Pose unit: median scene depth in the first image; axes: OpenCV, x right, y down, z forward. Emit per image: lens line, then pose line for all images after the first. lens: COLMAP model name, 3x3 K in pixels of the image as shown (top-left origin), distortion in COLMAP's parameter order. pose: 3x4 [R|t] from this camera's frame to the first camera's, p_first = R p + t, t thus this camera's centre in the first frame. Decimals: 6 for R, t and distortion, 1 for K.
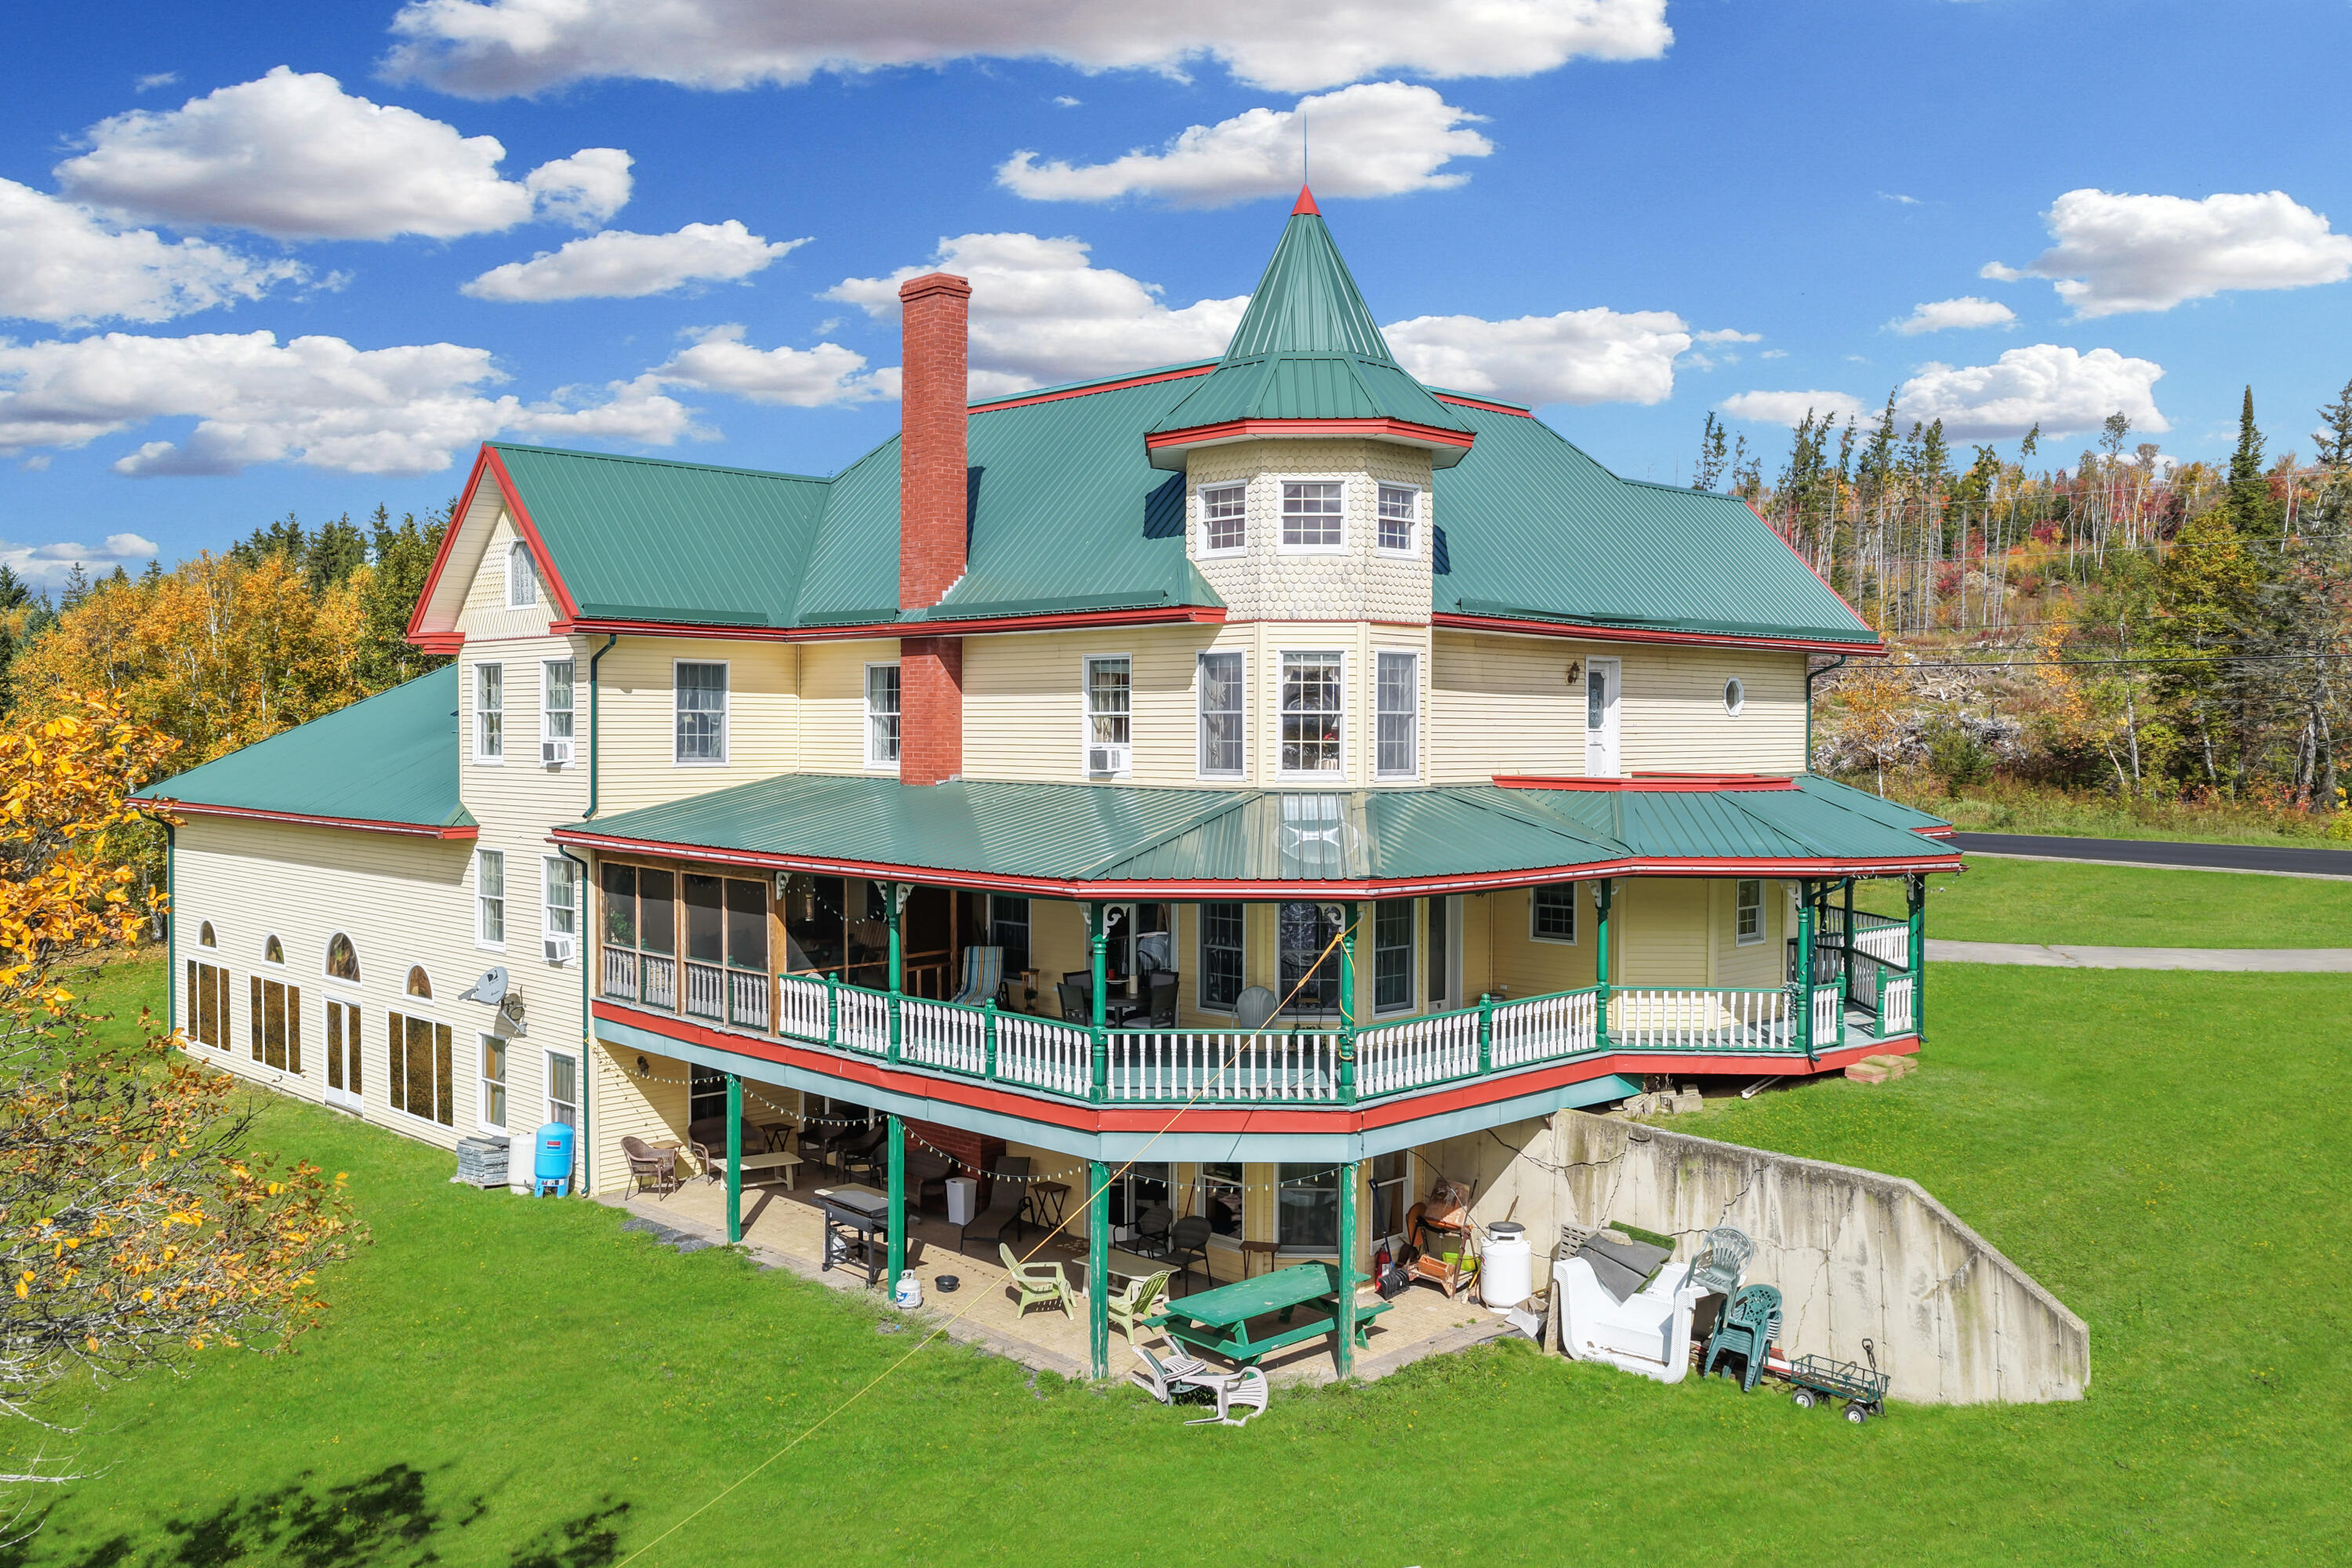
lens RADIAL K [[1949.7, 0, 1187.6], [0, 1949.7, 773.8], [0, 0, 1]] dist [-0.000515, -0.001682]
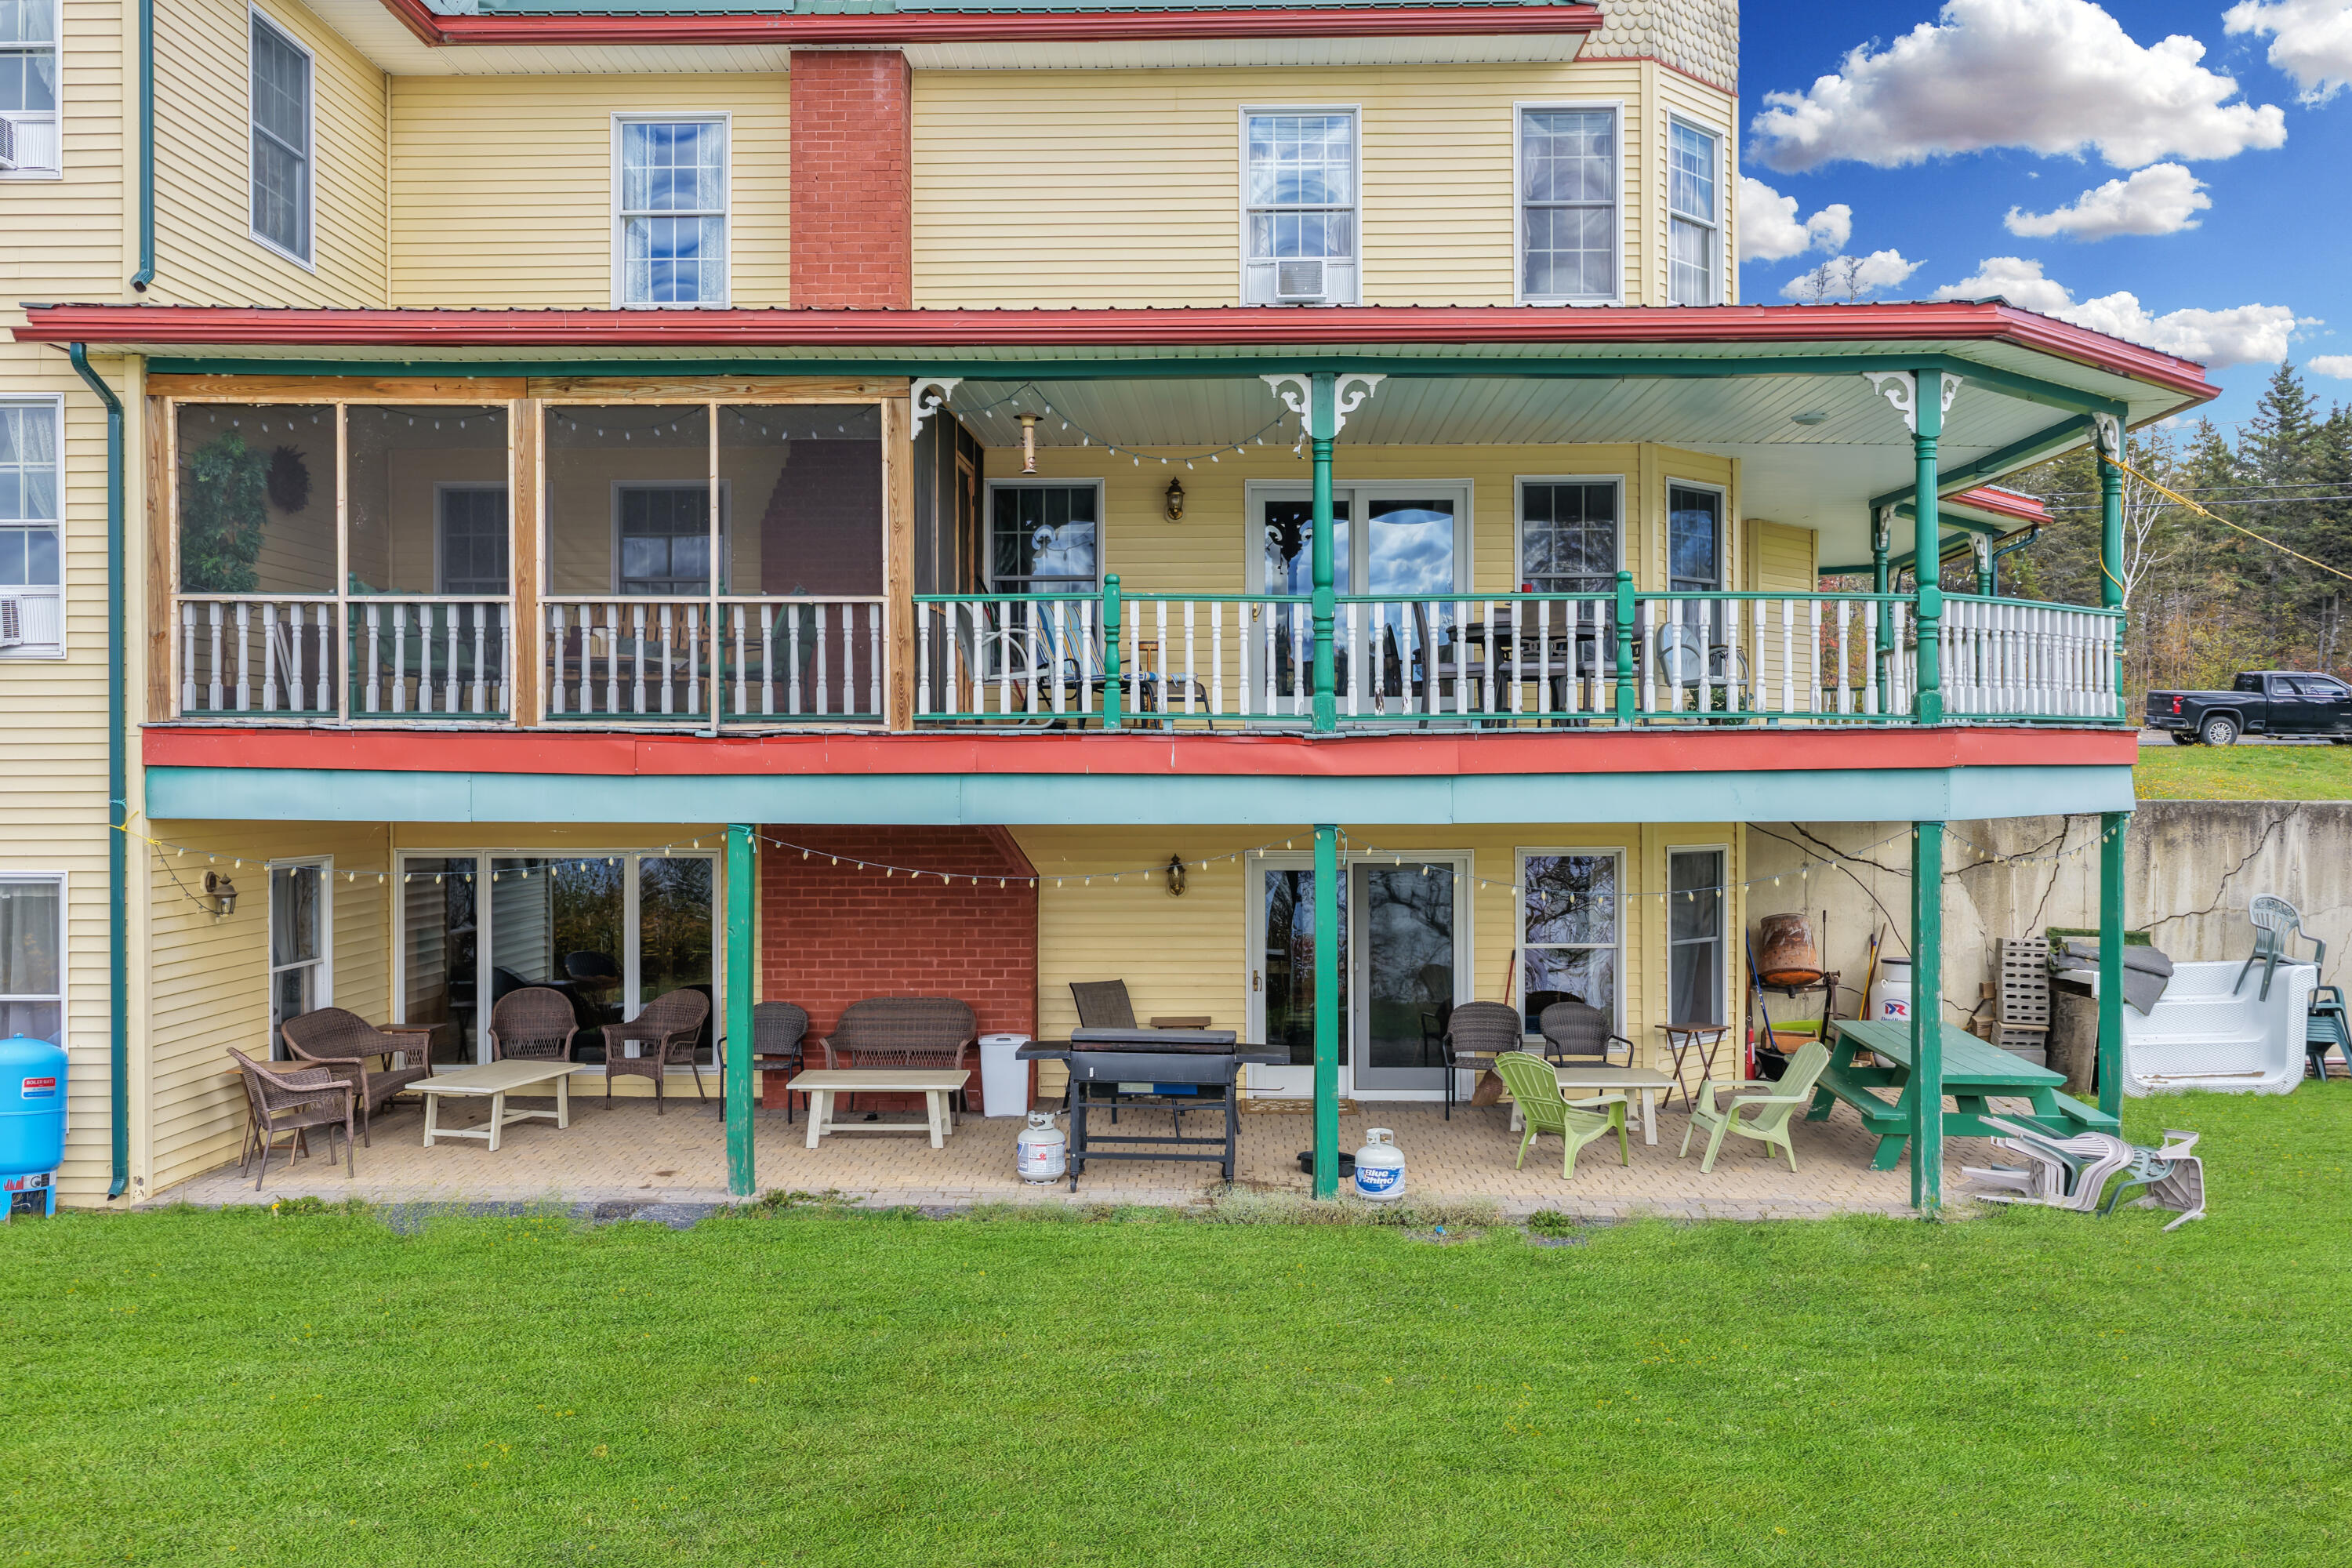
lens RADIAL K [[1949.7, 0, 1187.6], [0, 1949.7, 773.8], [0, 0, 1]] dist [-0.000515, -0.001682]
pose [[0.721170, -0.006935, 0.692723, -0.518766], [0.020966, 0.999710, -0.011819, 0.161205], [-0.692441, 0.023047, 0.721107, 0.641655]]
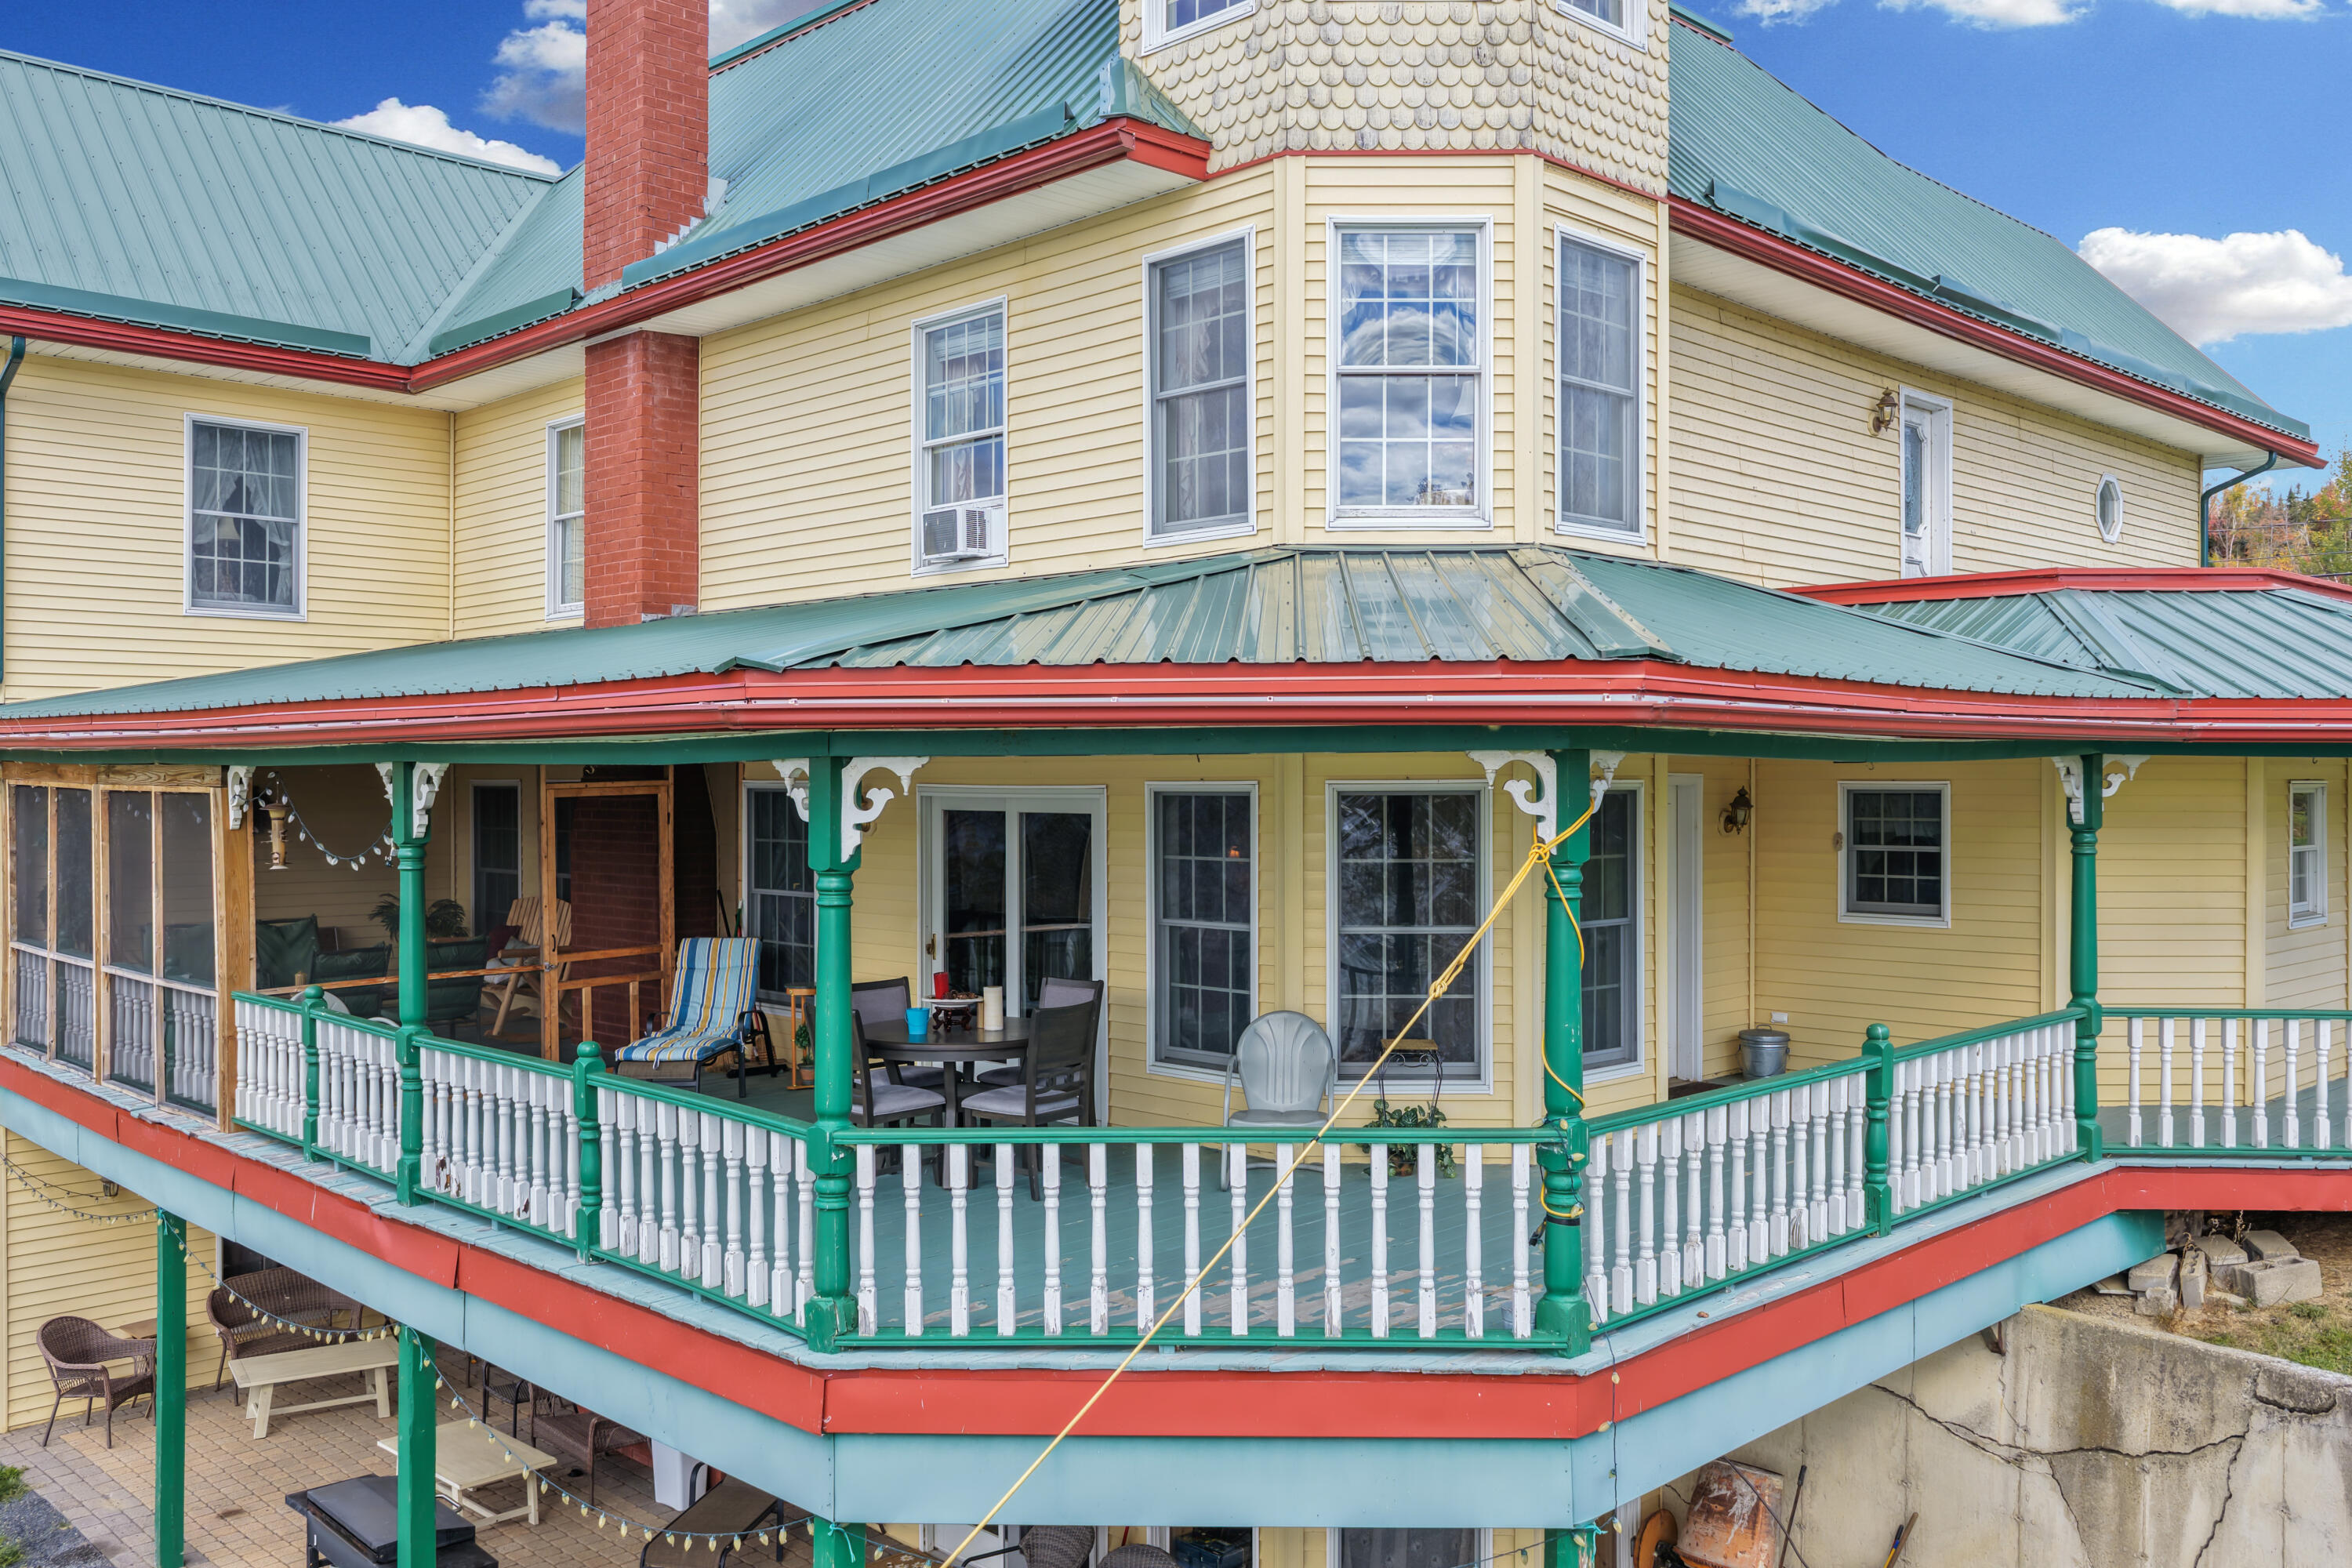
lens RADIAL K [[1949.7, 0, 1187.6], [0, 1949.7, 773.8], [0, 0, 1]] dist [-0.000515, -0.001682]
pose [[0.999991, -0.004187, -0.000144, 0.014664], [0.004182, 0.999642, -0.026436, 0.068059], [0.000255, 0.026435, 0.999650, 0.571408]]
